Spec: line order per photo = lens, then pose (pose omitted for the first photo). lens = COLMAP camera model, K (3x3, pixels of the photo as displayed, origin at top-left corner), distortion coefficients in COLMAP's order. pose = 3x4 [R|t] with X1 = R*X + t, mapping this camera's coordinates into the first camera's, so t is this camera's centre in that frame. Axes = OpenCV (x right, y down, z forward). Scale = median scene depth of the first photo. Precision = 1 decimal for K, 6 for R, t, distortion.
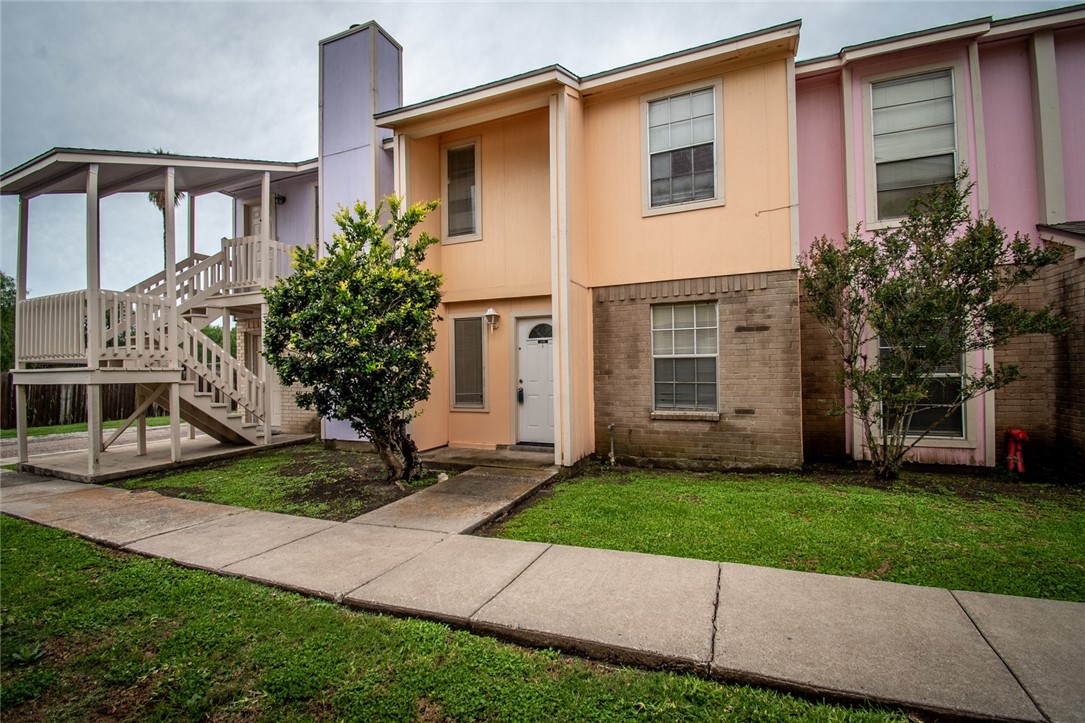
lens RADIAL K [[484.5, 0, 539.7], [0, 484.5, 359.5], [0, 0, 1]] dist [0.003024, -0.000187]
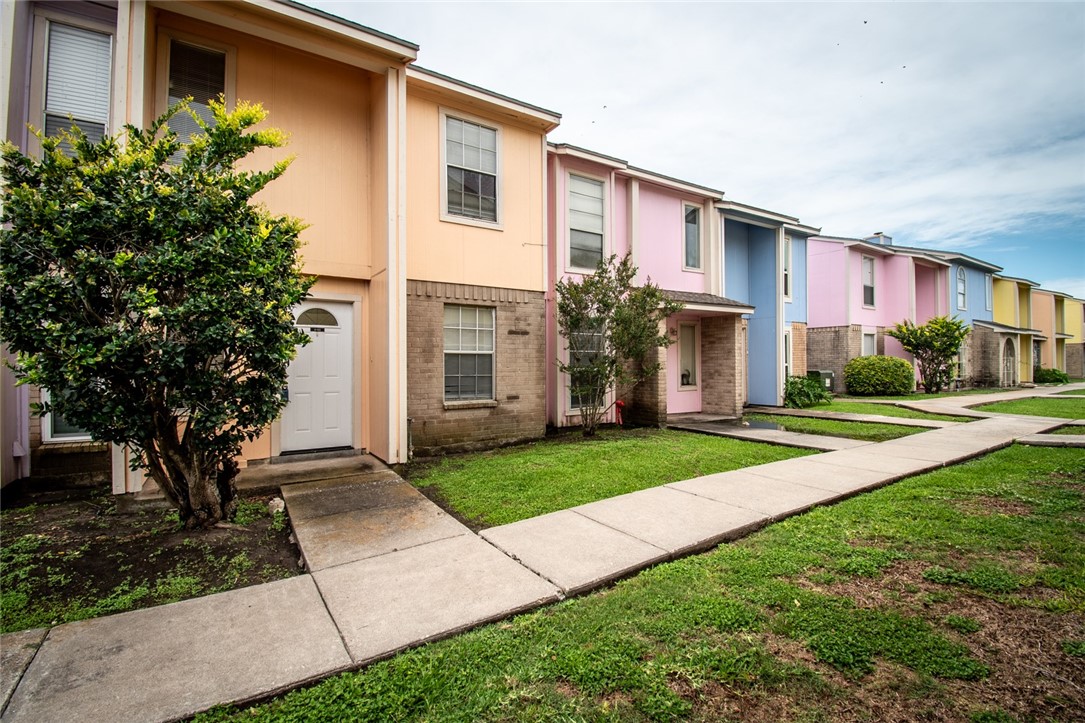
lens RADIAL K [[484.5, 0, 536.2], [0, 484.5, 360.1], [0, 0, 1]] dist [0.003024, -0.000187]
pose [[0.554832, 0.019962, 0.831723, -0.597702], [-0.022567, 0.999705, -0.008940, 0.019228], [-0.831656, -0.013810, 0.555119, 0.249506]]
